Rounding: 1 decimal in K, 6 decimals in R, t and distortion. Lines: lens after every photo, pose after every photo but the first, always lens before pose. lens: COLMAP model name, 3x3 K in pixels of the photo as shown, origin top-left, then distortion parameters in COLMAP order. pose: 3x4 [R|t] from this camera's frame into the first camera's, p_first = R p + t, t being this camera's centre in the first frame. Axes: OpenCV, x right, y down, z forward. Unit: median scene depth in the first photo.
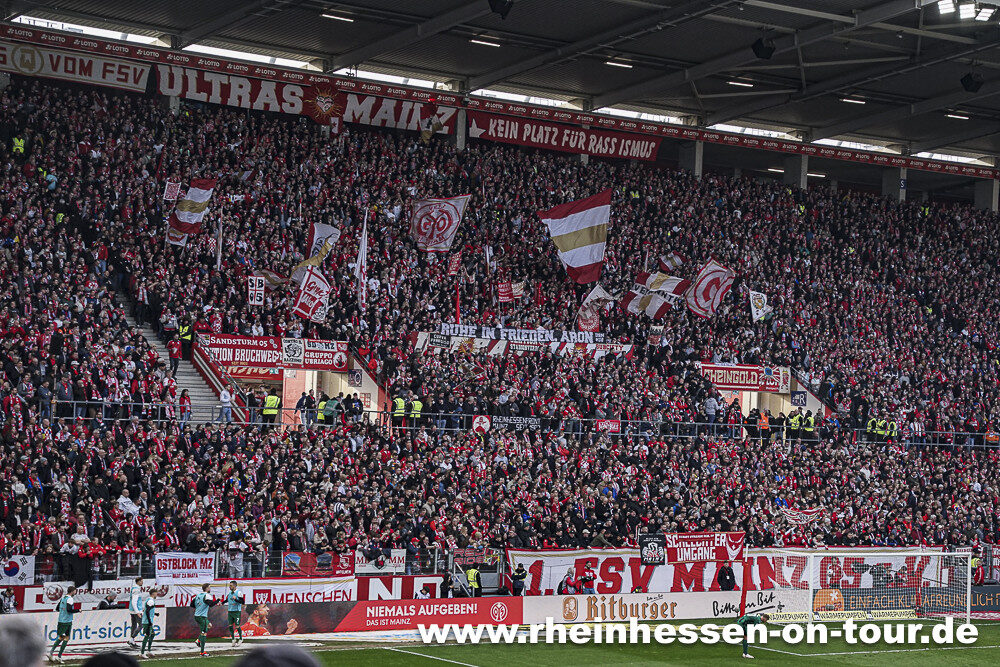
lens RADIAL K [[2030.5, 0, 527.9], [0, 2030.5, 409.2], [0, 0, 1]] dist [0.273841, 0.000000]
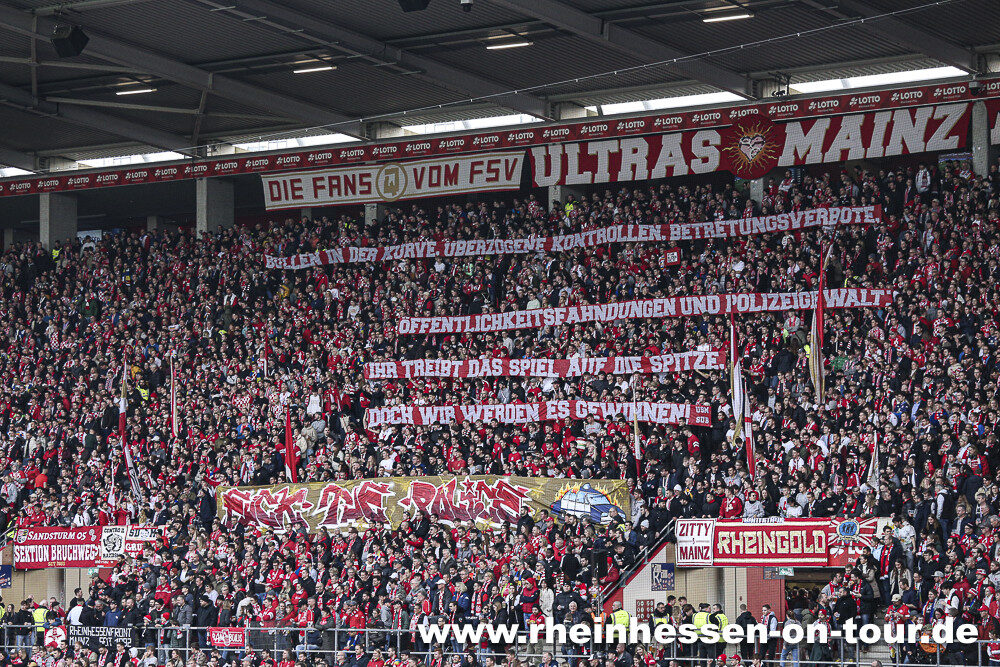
lens RADIAL K [[3005.4, 0, 486.5], [0, 3005.4, 390.1], [0, 0, 1]] dist [0.159420, 0.000000]
pose [[0.316582, -0.094903, -0.943806, 0.796159], [0.010838, 0.995279, -0.096444, 0.018952], [0.948503, 0.020303, 0.316116, 0.646664]]
